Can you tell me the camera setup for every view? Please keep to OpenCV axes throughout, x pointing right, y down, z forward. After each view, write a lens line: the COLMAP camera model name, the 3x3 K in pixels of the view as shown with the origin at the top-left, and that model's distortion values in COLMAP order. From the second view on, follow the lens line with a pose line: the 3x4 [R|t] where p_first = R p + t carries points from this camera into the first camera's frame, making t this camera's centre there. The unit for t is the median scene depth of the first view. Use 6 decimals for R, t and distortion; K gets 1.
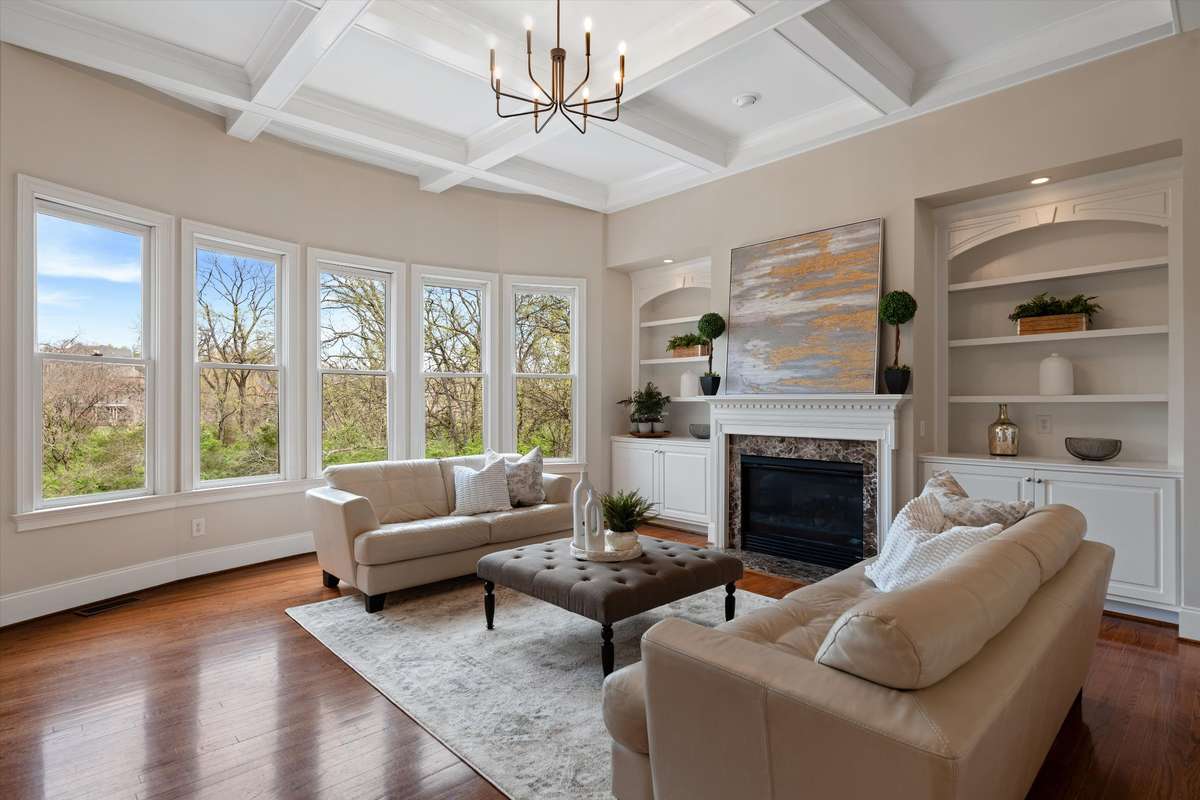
lens RADIAL K [[609.2, 0, 600.6], [0, 609.2, 400.8], [0, 0, 1]] dist [0.005440, 0.000296]
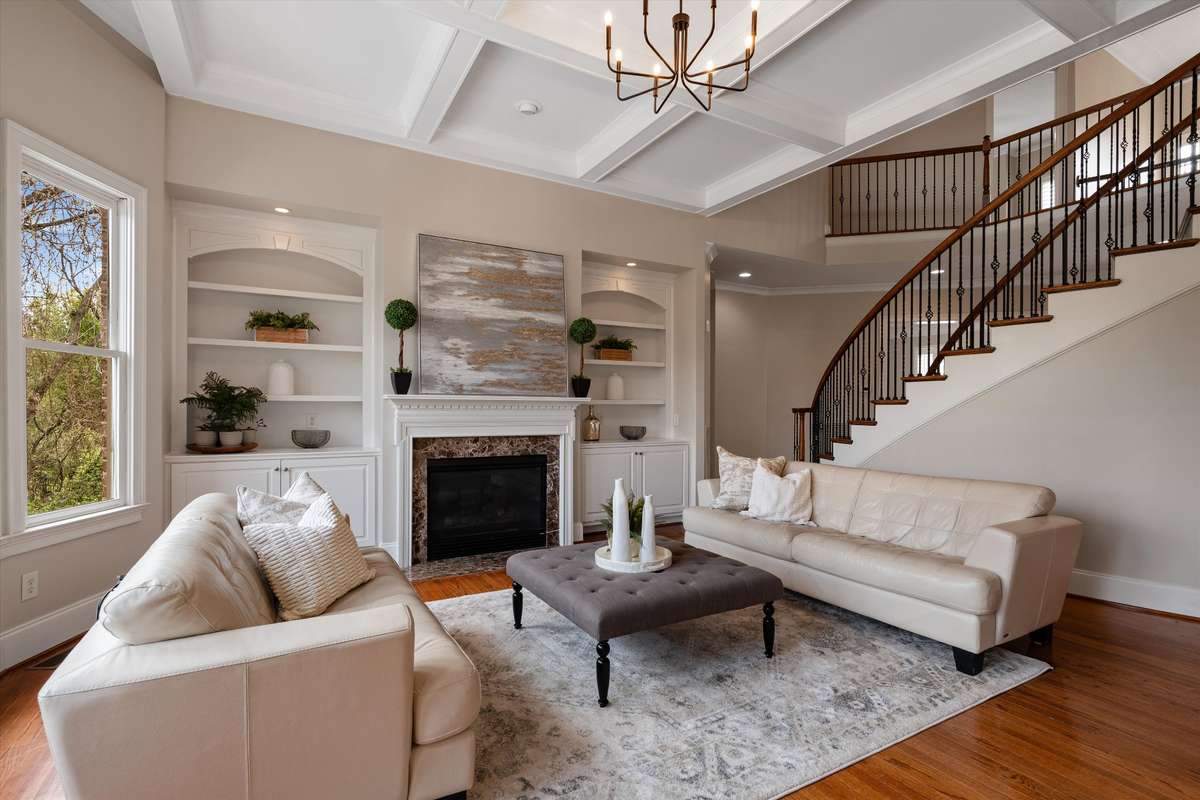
lens RADIAL K [[572.1, 0, 601.1], [0, 572.1, 408.2], [0, 0, 1]] dist [0.001502, -0.000277]
pose [[0.237427, -0.001083, 0.971405, -0.576066], [-0.006852, 0.999973, 0.002789, 0.006978], [-0.971381, -0.007318, 0.237413, 0.563357]]
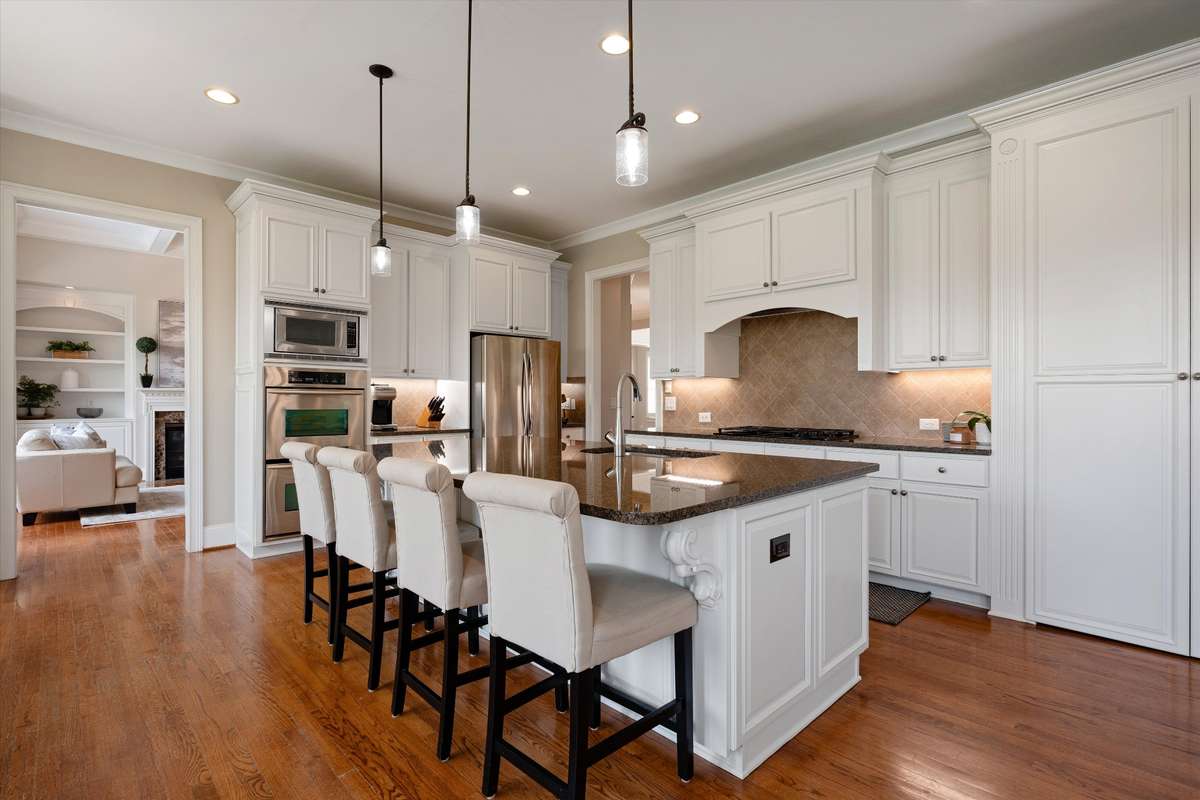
lens RADIAL K [[572.1, 0, 597.0], [0, 572.1, 399.2], [0, 0, 1]] dist [0.001502, -0.000277]
pose [[0.001578, -0.002596, 0.999995, -1.421573], [-0.003906, 0.999989, 0.002602, 0.013466], [-0.999991, -0.003911, 0.001568, -0.211636]]
